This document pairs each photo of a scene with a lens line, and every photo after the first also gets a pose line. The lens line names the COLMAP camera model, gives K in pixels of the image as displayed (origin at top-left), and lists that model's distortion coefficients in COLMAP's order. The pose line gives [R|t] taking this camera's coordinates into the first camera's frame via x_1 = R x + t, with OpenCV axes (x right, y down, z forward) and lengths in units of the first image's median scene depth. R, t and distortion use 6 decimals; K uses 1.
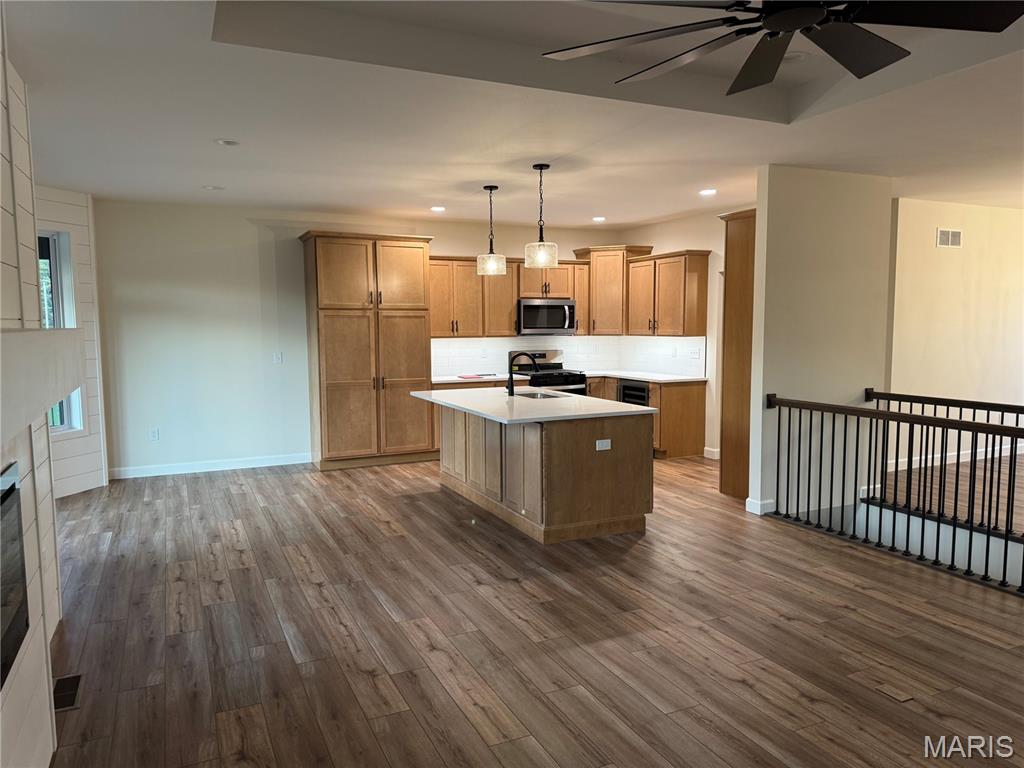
lens RADIAL K [[717.3, 0, 512.0], [0, 717.3, 384.0], [0, 0, 1]] dist [0.121442, -0.174542]
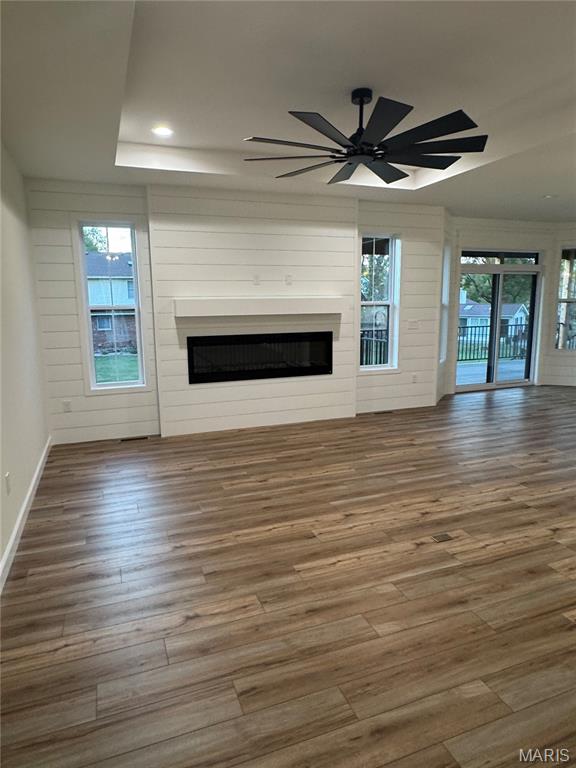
lens RADIAL K [[481.6, 0, 284.7], [0, 481.6, 385.6], [0, 0, 1]] dist [-0.005122, -0.000501]
pose [[-0.077431, 0.184293, -0.979817, 0.673675], [-0.077211, 0.978707, 0.190186, -0.028372], [0.994003, 0.090379, -0.061553, 0.316870]]
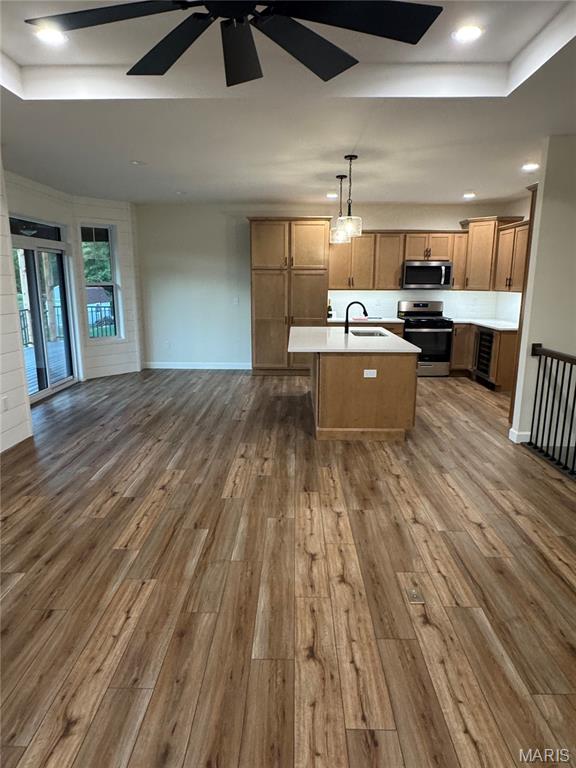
lens RADIAL K [[485.9, 0, 285.7], [0, 485.9, 384.1], [0, 0, 1]] dist [-0.004170, 0.001537]
pose [[0.894573, 0.101758, -0.435184, 0.292121], [-0.046478, 0.989637, 0.135864, -0.007716], [0.444499, -0.101314, 0.890031, 0.106587]]
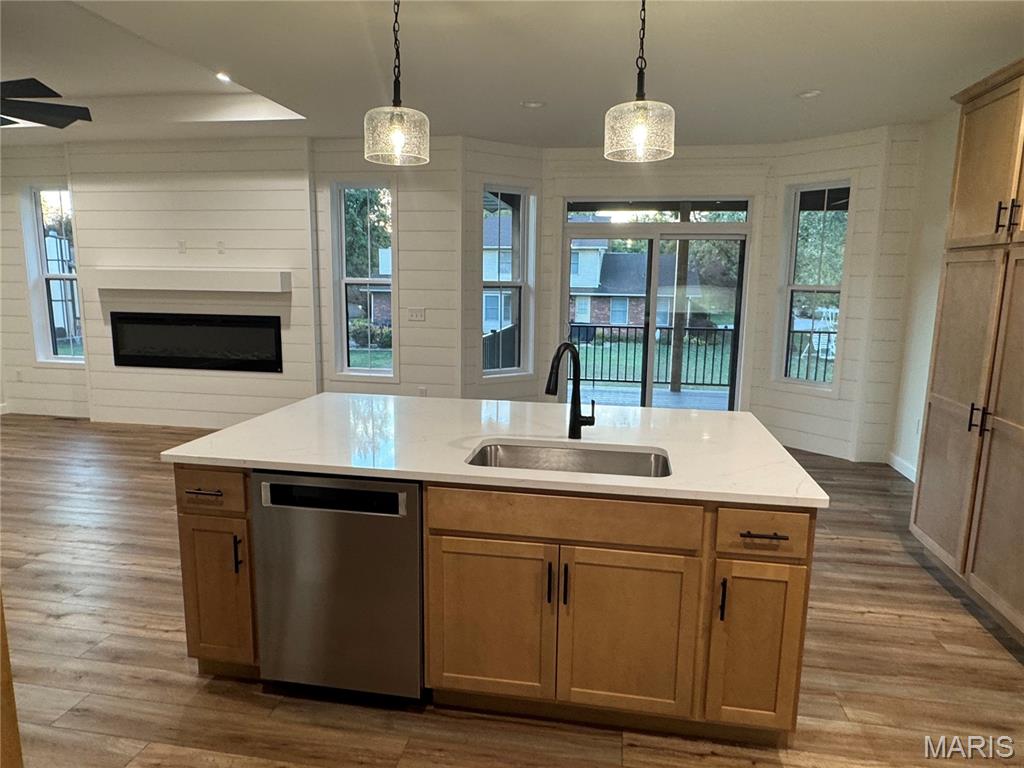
lens RADIAL K [[647.9, 0, 512.0], [0, 647.9, 384.0], [0, 0, 1]] dist [-0.004170, 0.001537]
pose [[-0.580781, 0.130134, -0.803591, 0.319627], [-0.082376, 0.972678, 0.217052, -0.093725], [0.809881, 0.192256, -0.554193, 1.119000]]
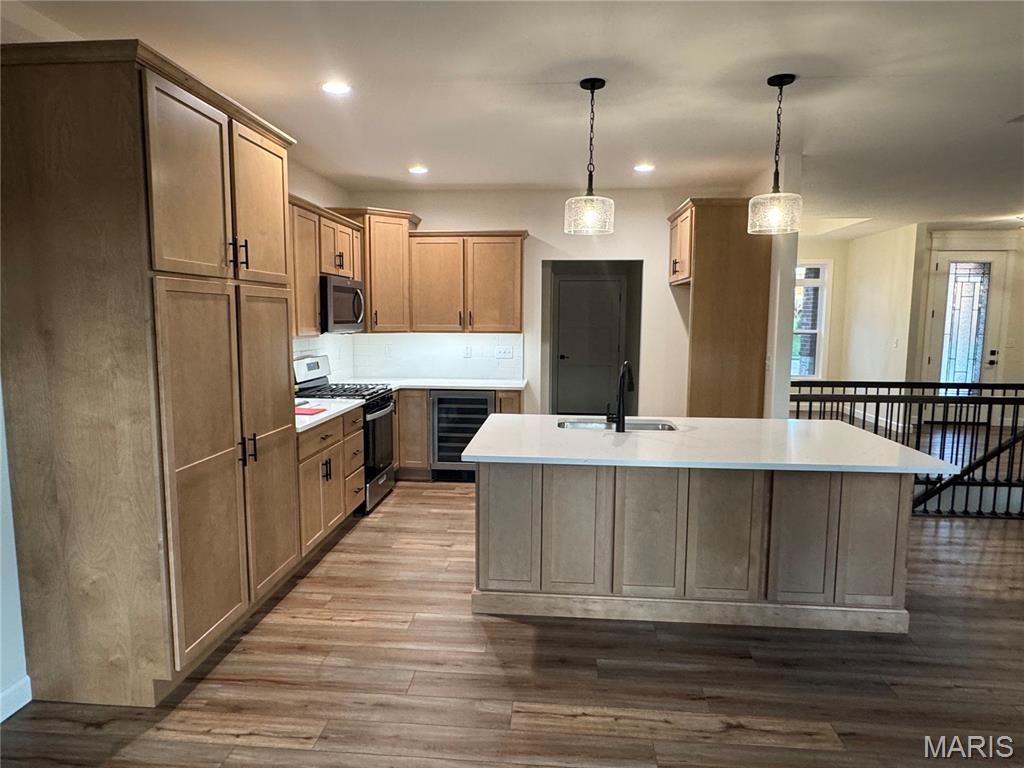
lens RADIAL K [[642.2, 0, 512.0], [0, 642.2, 384.0], [0, 0, 1]] dist [-0.005122, -0.000501]
pose [[0.498086, -0.083250, 0.863122, -0.498309], [0.066155, 0.996128, 0.057902, -0.060065], [-0.864600, 0.028260, 0.501665, 0.756238]]
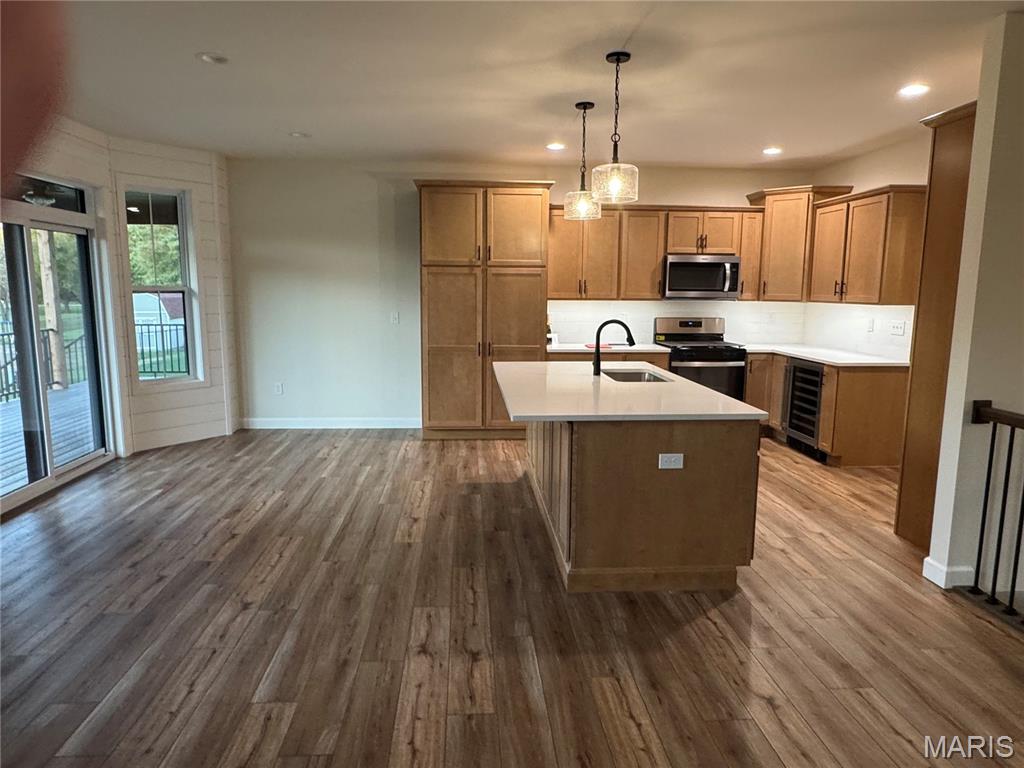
lens RADIAL K [[646.0, 0, 506.9], [0, 646.0, 379.0], [0, 0, 1]] dist [-0.001749, 0.000278]
pose [[0.929294, 0.064431, -0.363678, 0.154355], [-0.044467, 0.997022, 0.063012, -0.018000], [0.366654, -0.042385, 0.929391, 0.296406]]
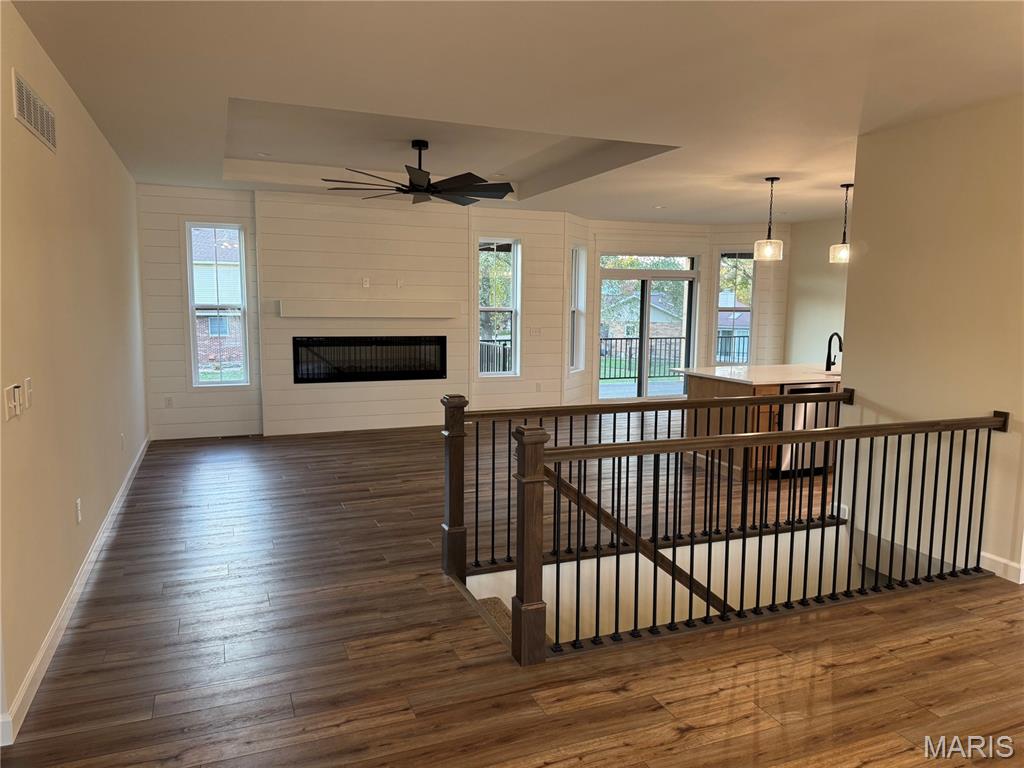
lens RADIAL K [[717.3, 0, 512.0], [0, 717.3, 384.0], [0, 0, 1]] dist [0.121442, -0.174542]
pose [[-0.055087, 0.127048, -0.990366, 1.097332], [-0.096972, 0.986502, 0.131946, -0.062771], [0.993761, 0.103306, -0.042024, 0.529970]]
